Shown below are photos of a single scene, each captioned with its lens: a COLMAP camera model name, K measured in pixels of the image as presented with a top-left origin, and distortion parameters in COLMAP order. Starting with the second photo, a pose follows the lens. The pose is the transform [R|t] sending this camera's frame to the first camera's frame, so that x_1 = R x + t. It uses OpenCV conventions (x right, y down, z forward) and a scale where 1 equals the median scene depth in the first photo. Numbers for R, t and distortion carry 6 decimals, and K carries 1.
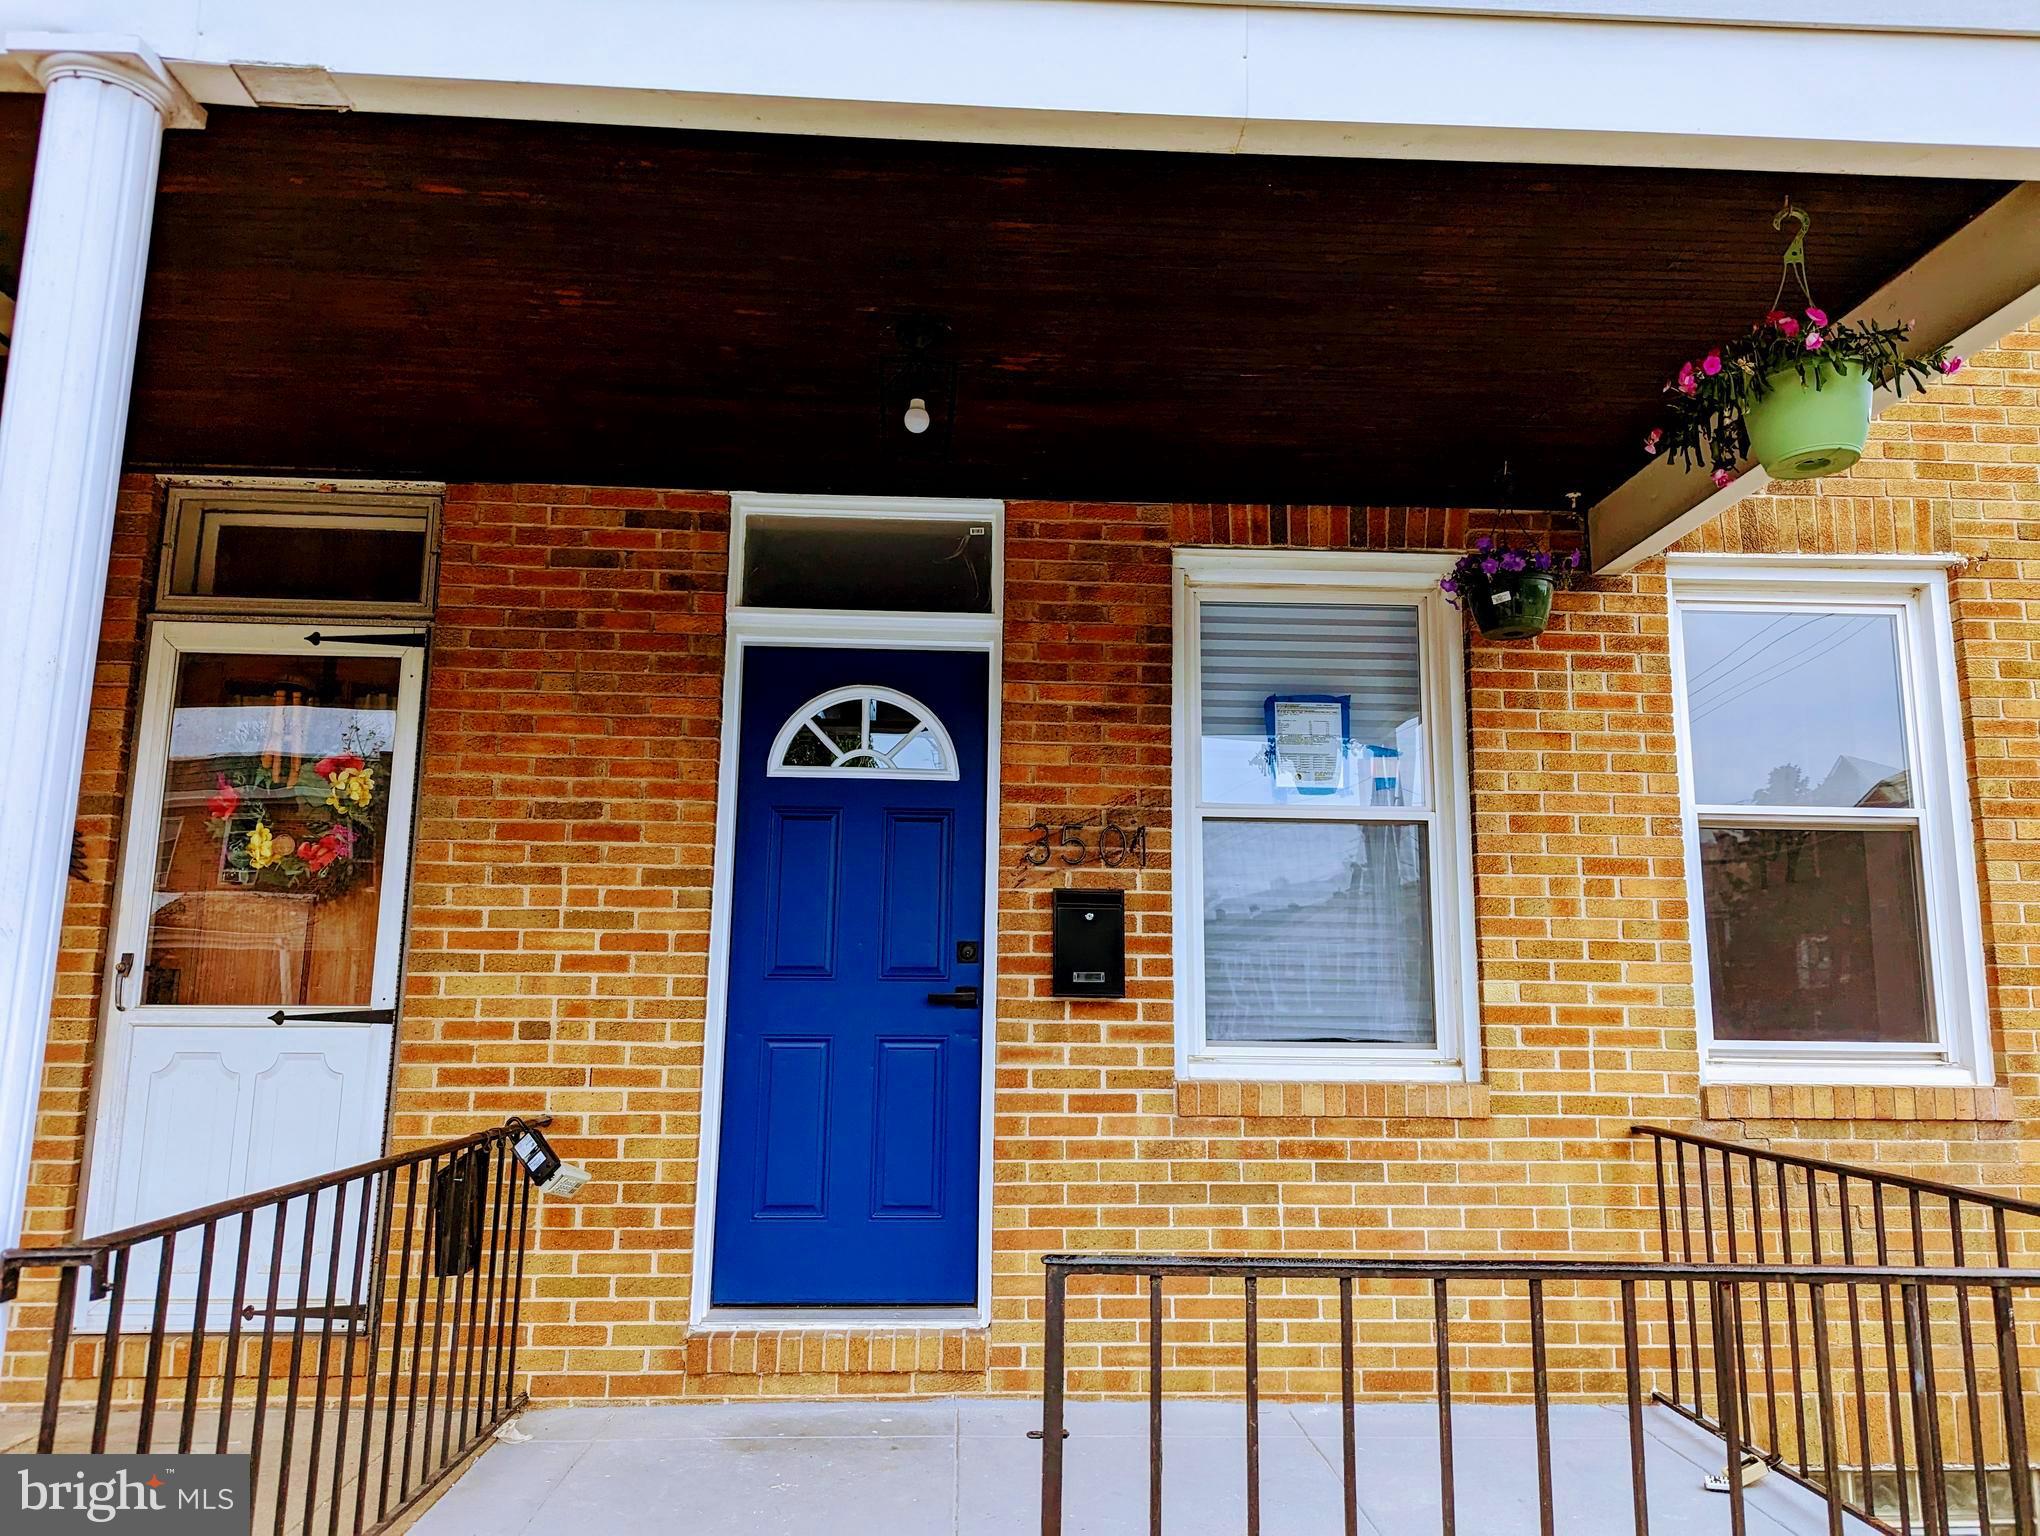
lens RADIAL K [[1433.6, 0, 1027.2], [0, 1433.6, 760.1], [0, 0, 1]] dist [0.045429, 0.000421]
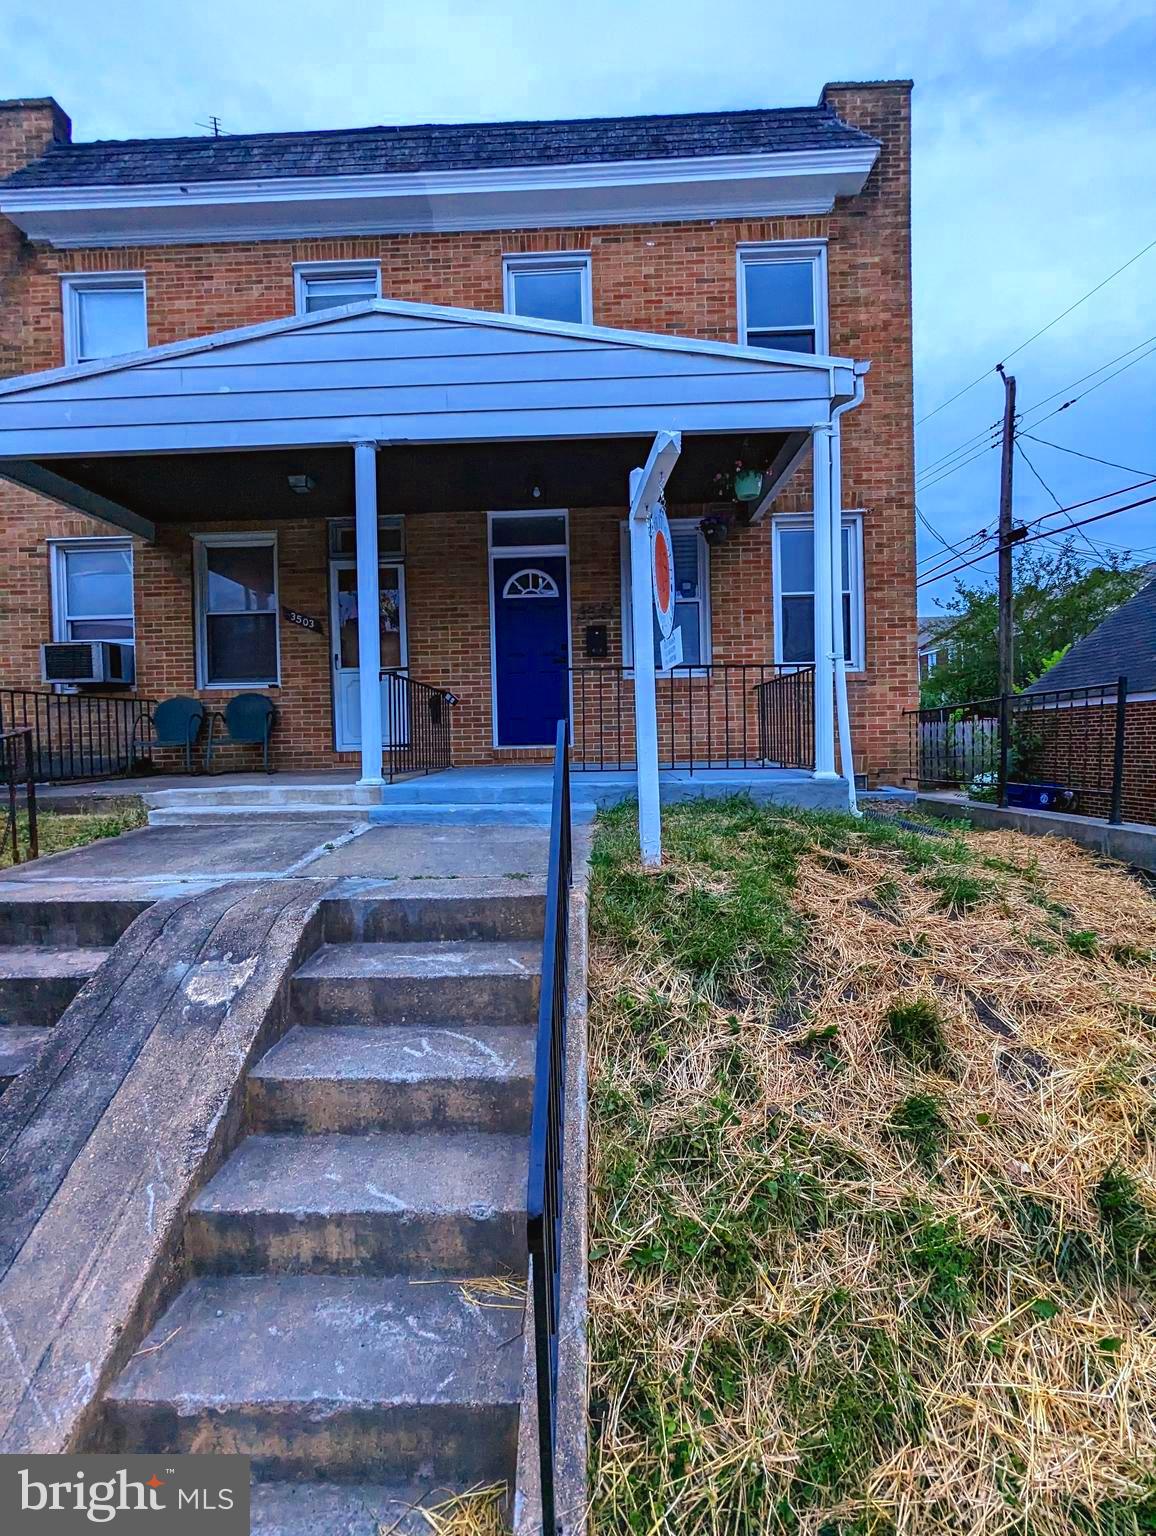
lens RADIAL K [[721.6, 0, 578.1], [0, 721.6, 767.7], [0, 0, 1]] dist [0.005287, -0.000155]
pose [[0.996605, -0.033984, -0.074996, 0.114789], [0.048200, 0.979263, 0.196778, 0.079510], [0.066753, -0.199724, 0.977576, -0.767540]]
